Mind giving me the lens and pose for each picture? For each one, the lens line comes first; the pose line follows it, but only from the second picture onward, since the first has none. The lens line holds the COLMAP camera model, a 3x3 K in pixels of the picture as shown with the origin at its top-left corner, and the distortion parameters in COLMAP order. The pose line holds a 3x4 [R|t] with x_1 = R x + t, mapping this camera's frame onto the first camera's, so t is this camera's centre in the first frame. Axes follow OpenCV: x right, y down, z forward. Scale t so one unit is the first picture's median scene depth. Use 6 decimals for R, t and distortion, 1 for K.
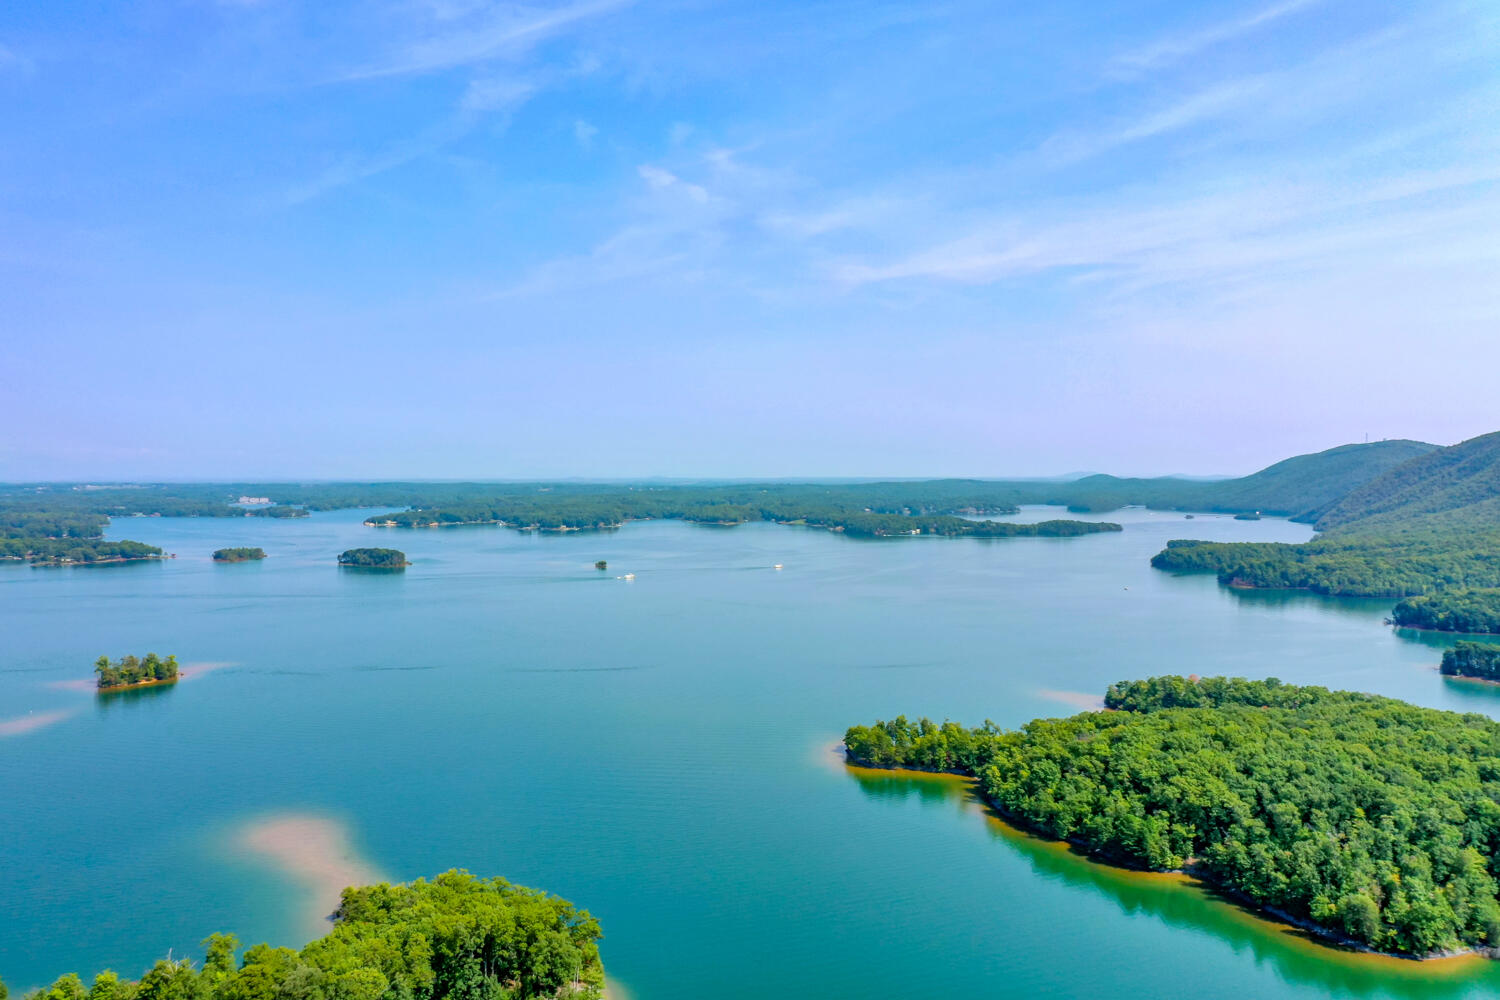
lens RADIAL K [[1188.7, 0, 745.5], [0, 1188.7, 489.1], [0, 0, 1]] dist [0.010043, -0.012876]
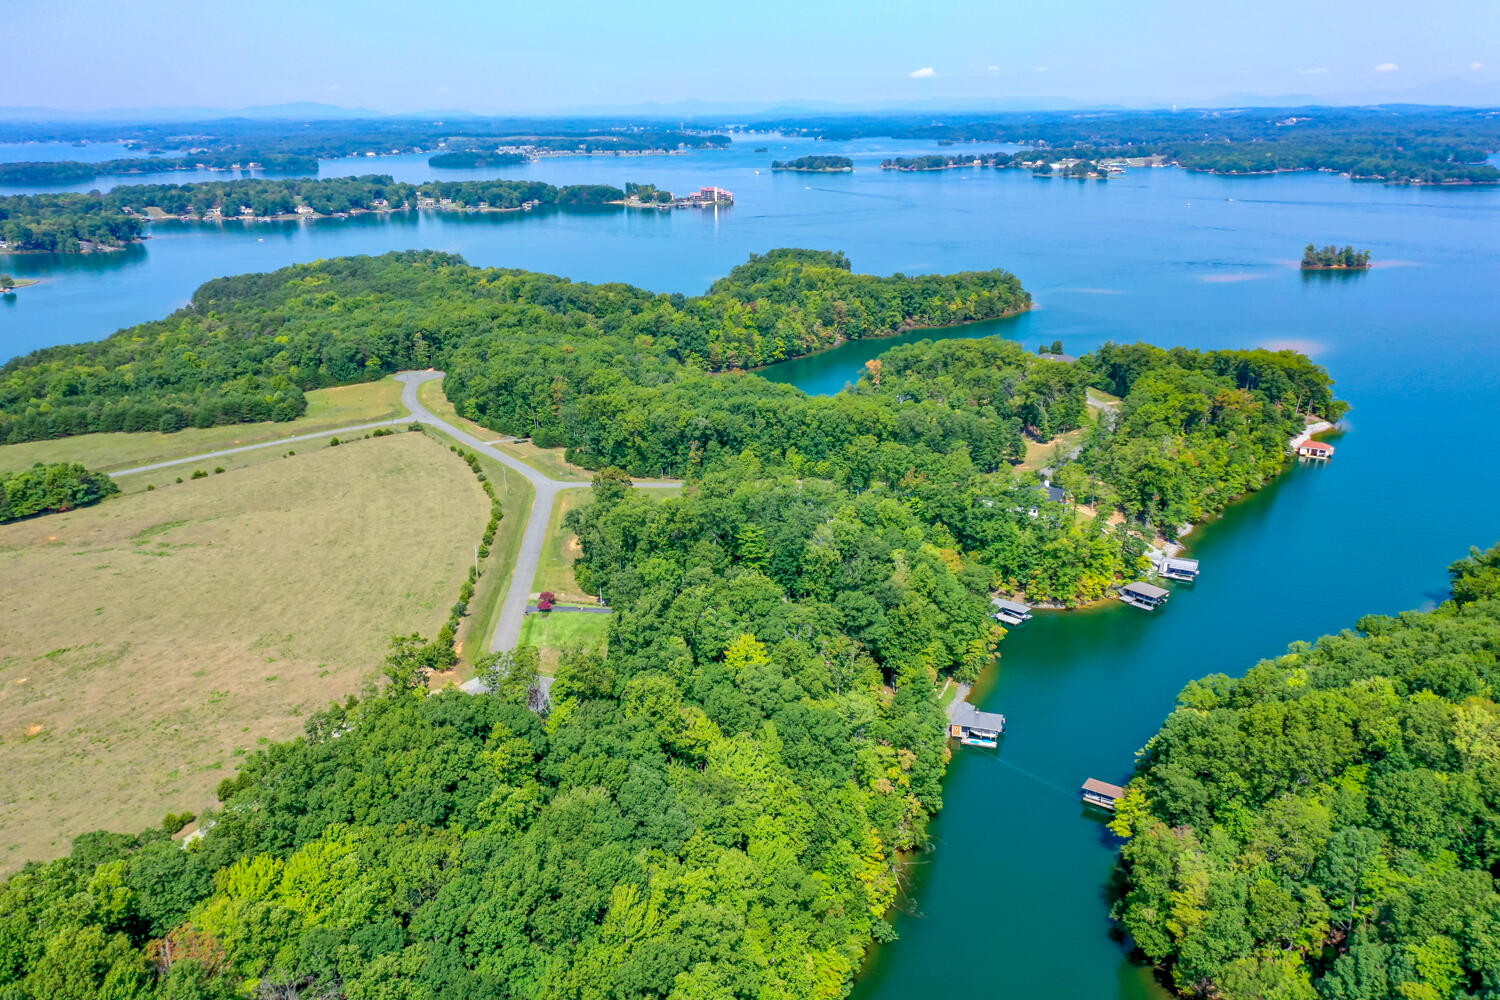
lens RADIAL K [[1188.7, 0, 746.0], [0, 1188.7, 504.3], [0, 0, 1]] dist [0.010043, -0.012876]
pose [[0.458654, 0.276307, -0.844566, 0.371686], [0.000291, 0.950382, 0.311084, 0.002604], [0.888615, -0.142926, 0.435816, -0.183572]]
